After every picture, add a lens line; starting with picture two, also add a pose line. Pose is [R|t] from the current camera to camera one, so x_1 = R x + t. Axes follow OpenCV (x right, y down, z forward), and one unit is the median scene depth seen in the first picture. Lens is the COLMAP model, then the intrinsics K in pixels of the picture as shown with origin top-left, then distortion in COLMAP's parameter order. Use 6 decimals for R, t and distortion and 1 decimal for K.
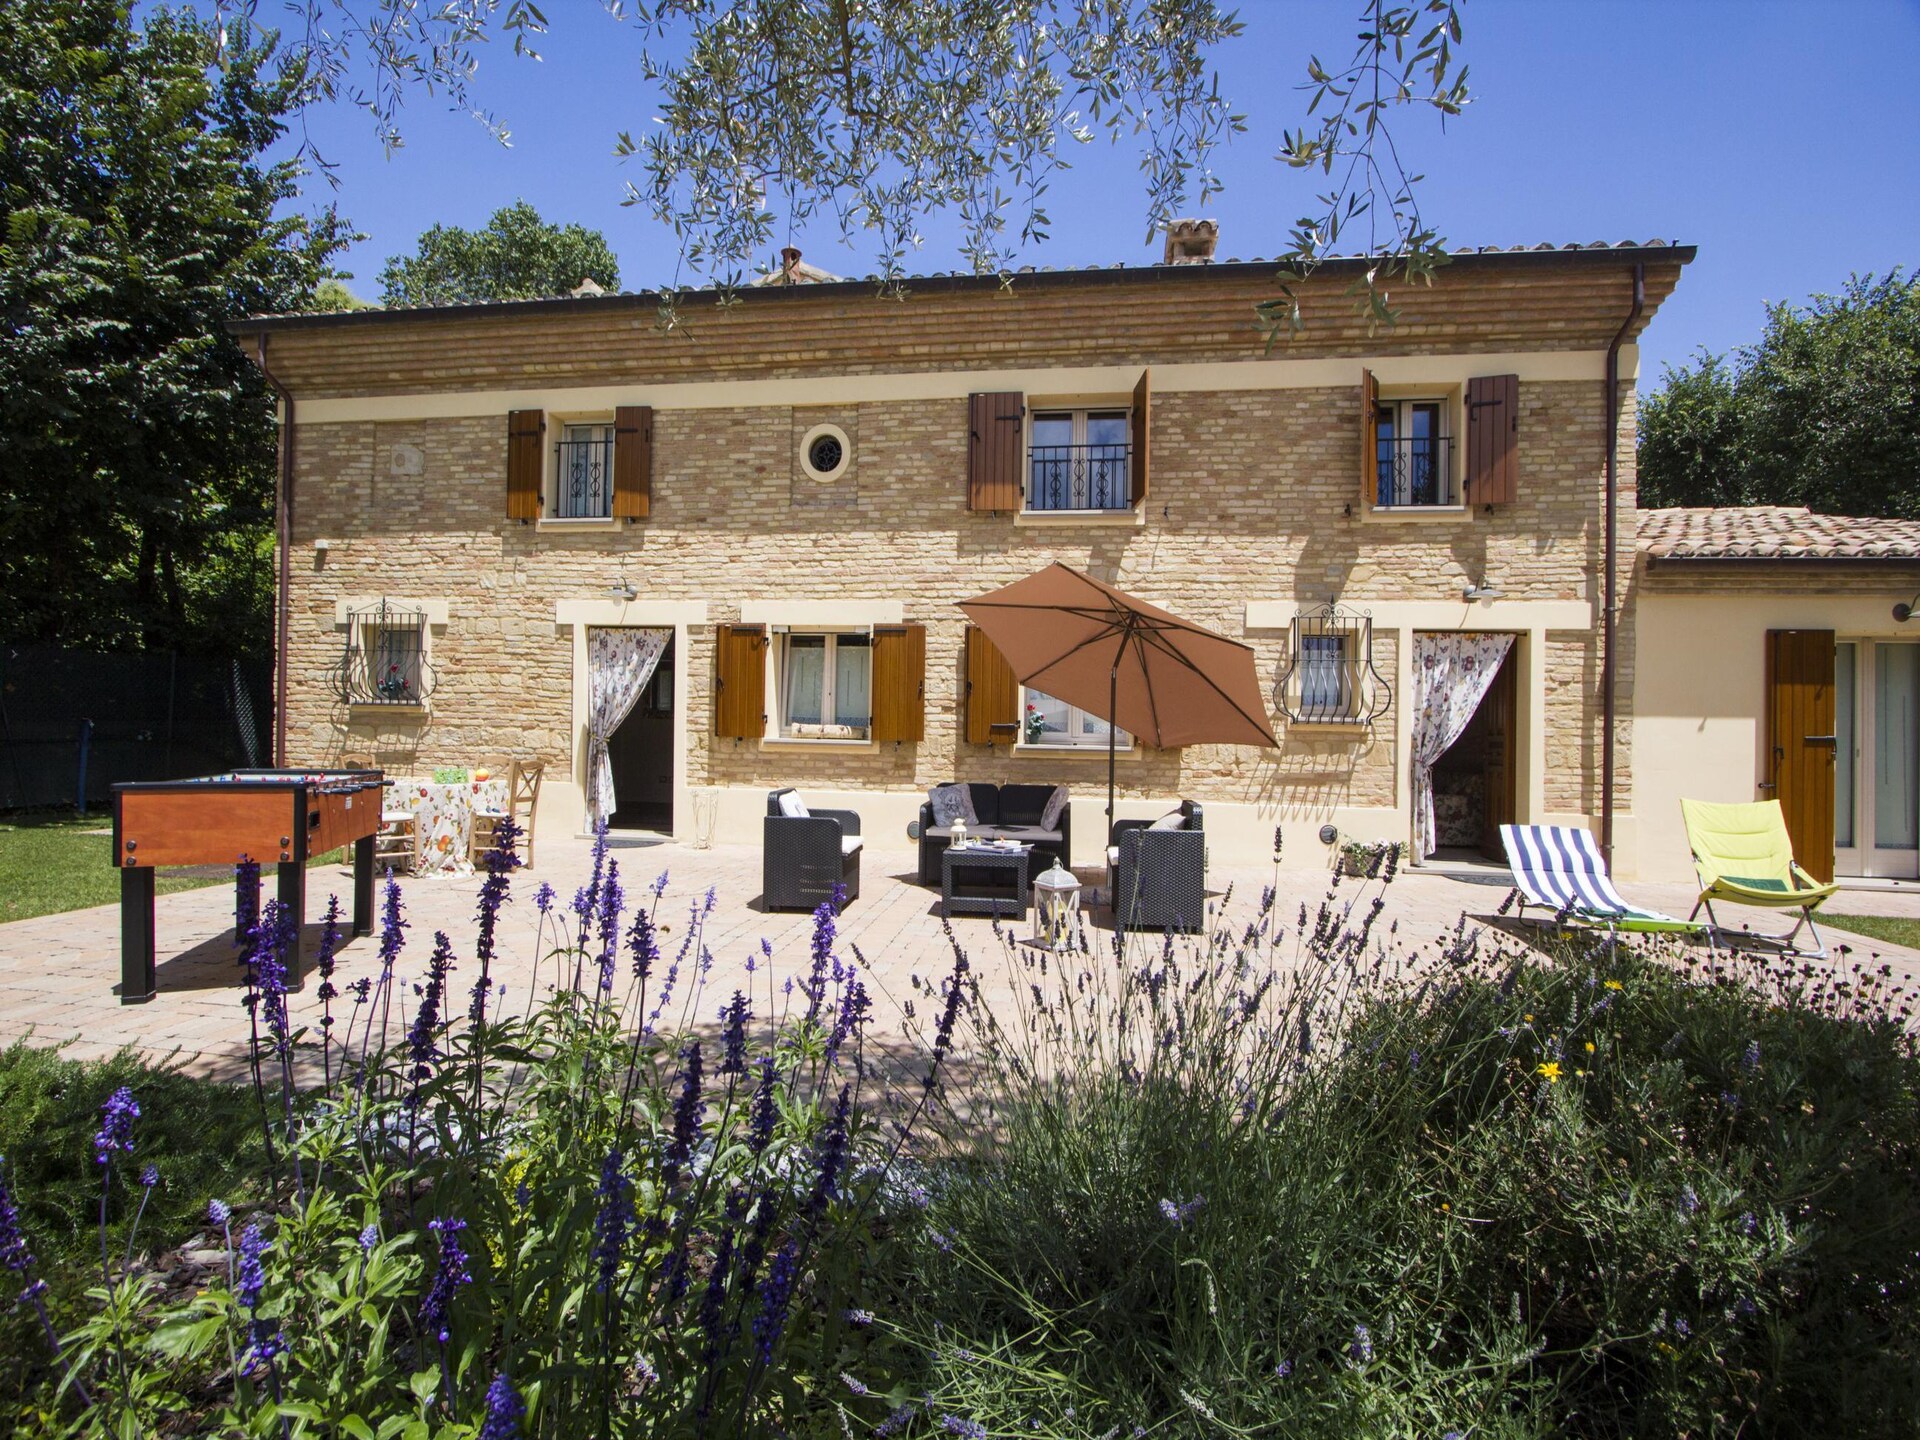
lens RADIAL K [[883.2, 0, 1024.5], [0, 883.2, 728.4], [0, 0, 1]] dist [-0.016384, 0.005830]
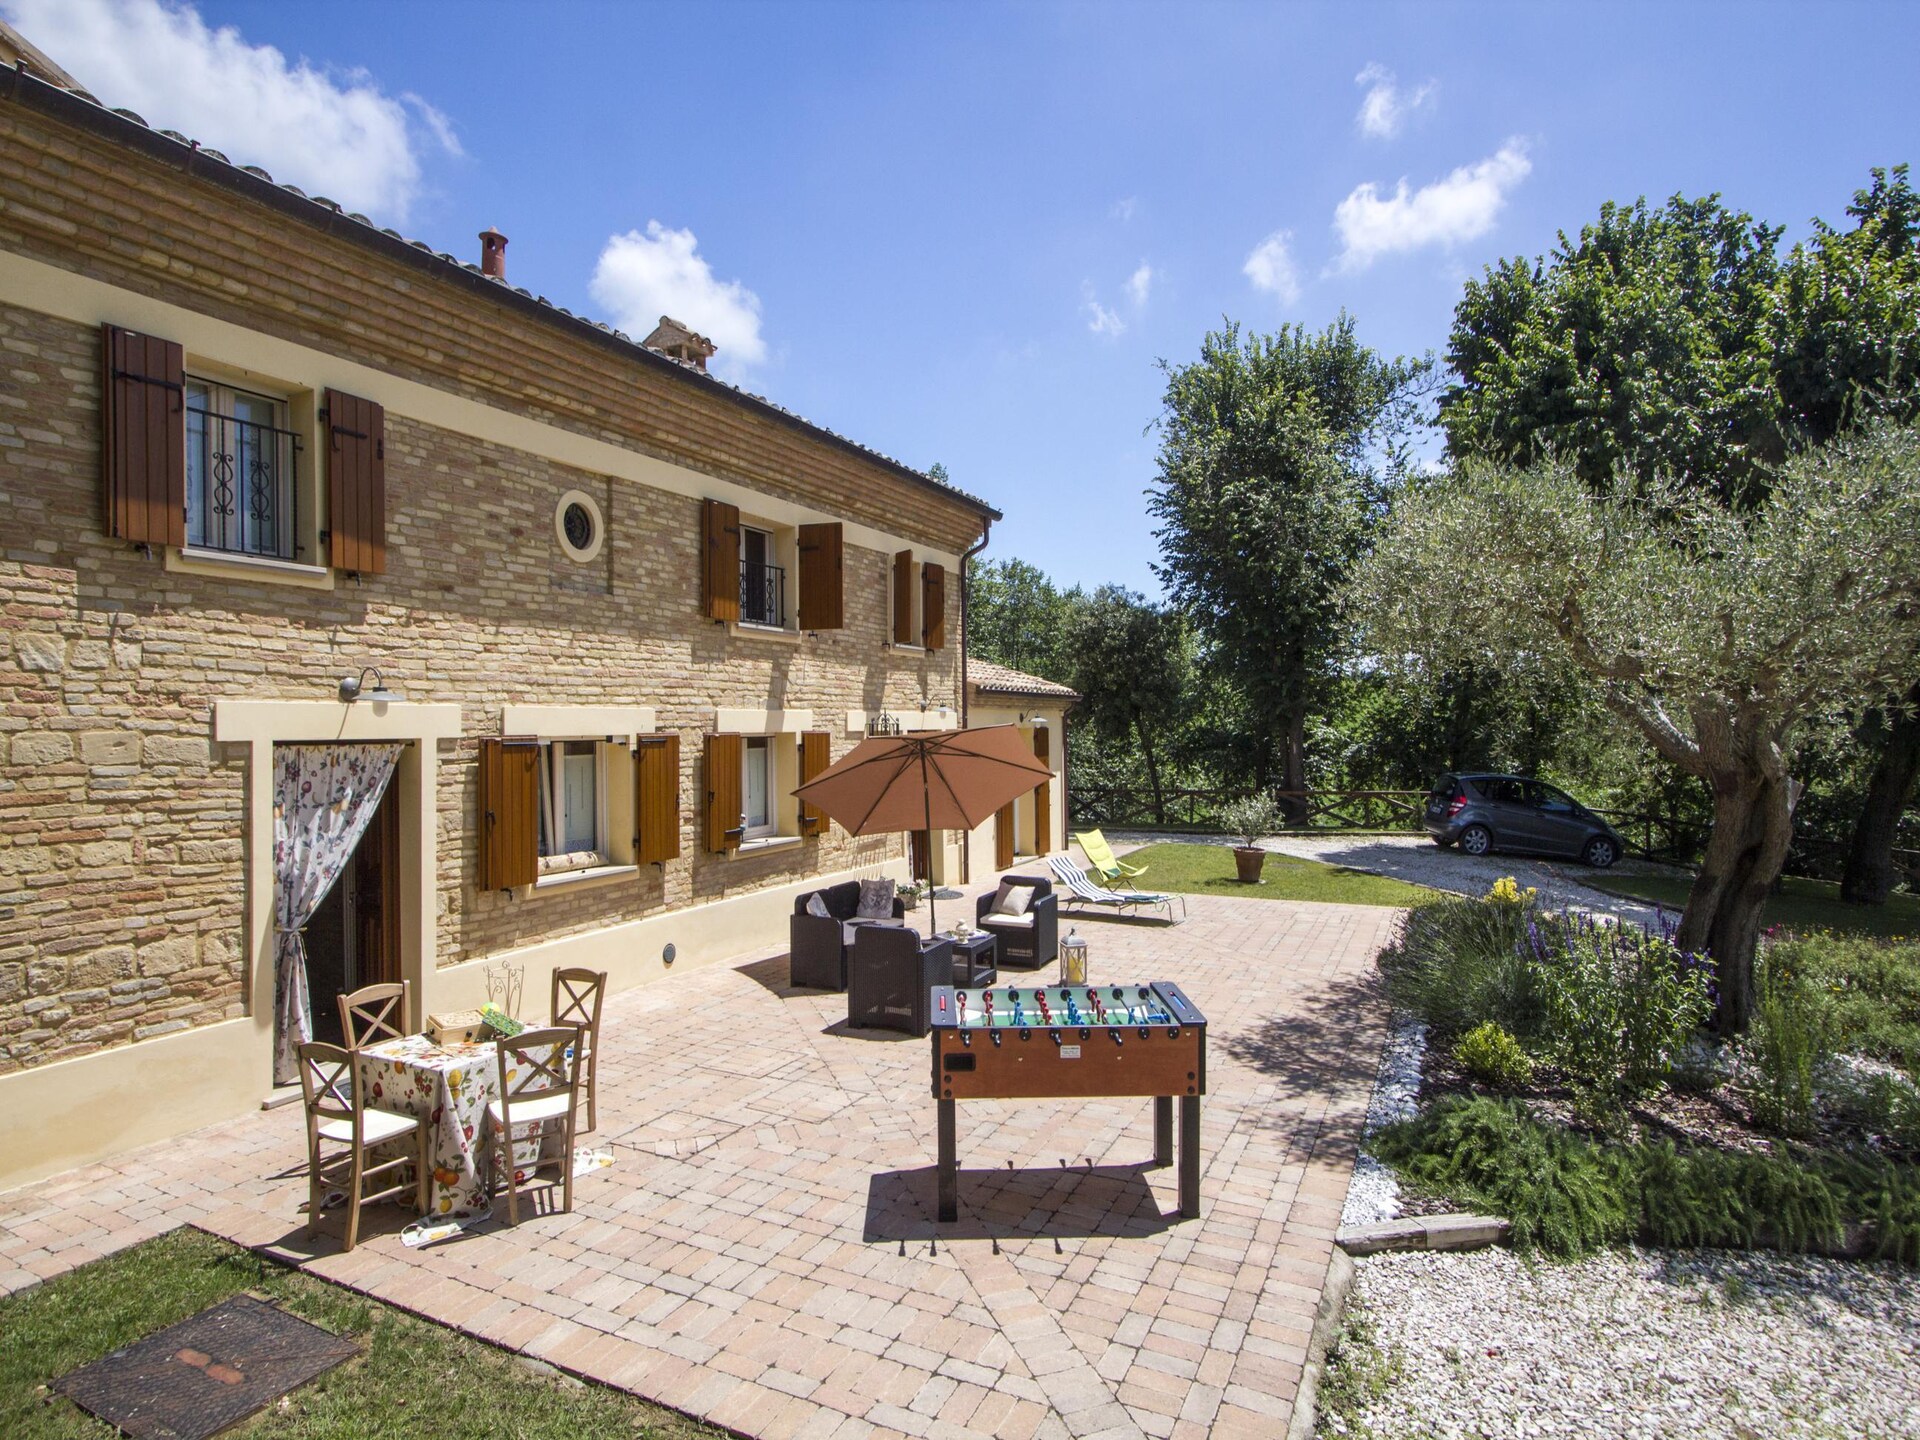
lens RADIAL K [[916.0, 0, 999.1], [0, 916.0, 737.6], [0, 0, 1]] dist [-0.001111, -0.000095]
pose [[0.351296, -0.020794, 0.936033, -0.900467], [0.008886, 0.999782, 0.018875, -0.127822], [-0.936222, 0.001687, 0.351404, 0.331592]]
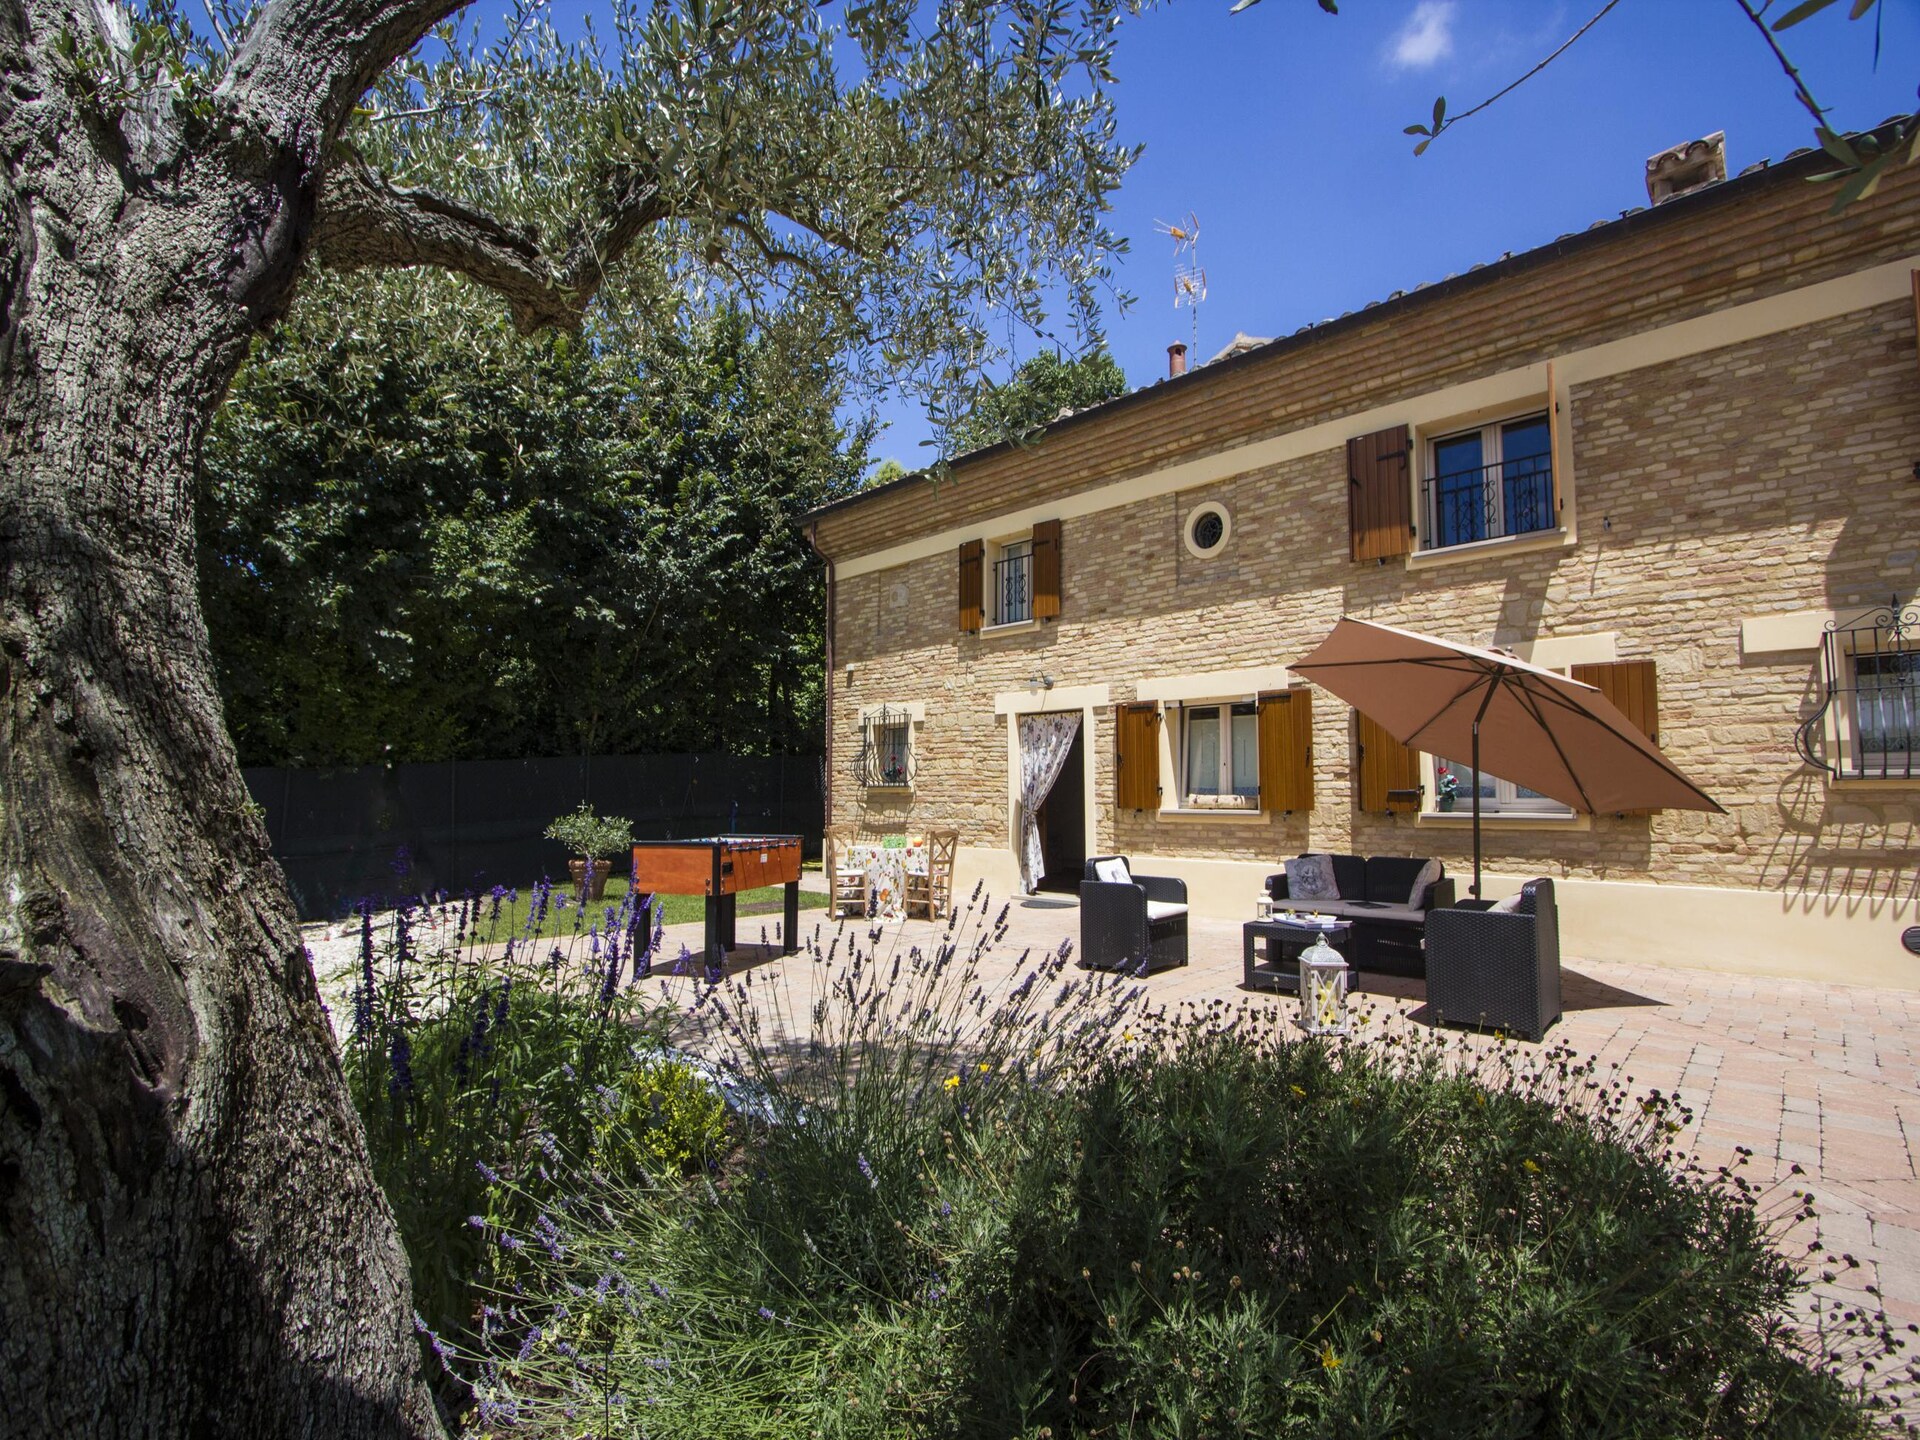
lens RADIAL K [[916.0, 0, 999.1], [0, 916.0, 737.6], [0, 0, 1]] dist [-0.001111, -0.000095]
pose [[0.816530, -0.057596, -0.574422, 0.176050], [0.018062, 0.997072, -0.074299, 0.003550], [0.577020, 0.050292, 0.815180, 0.002157]]
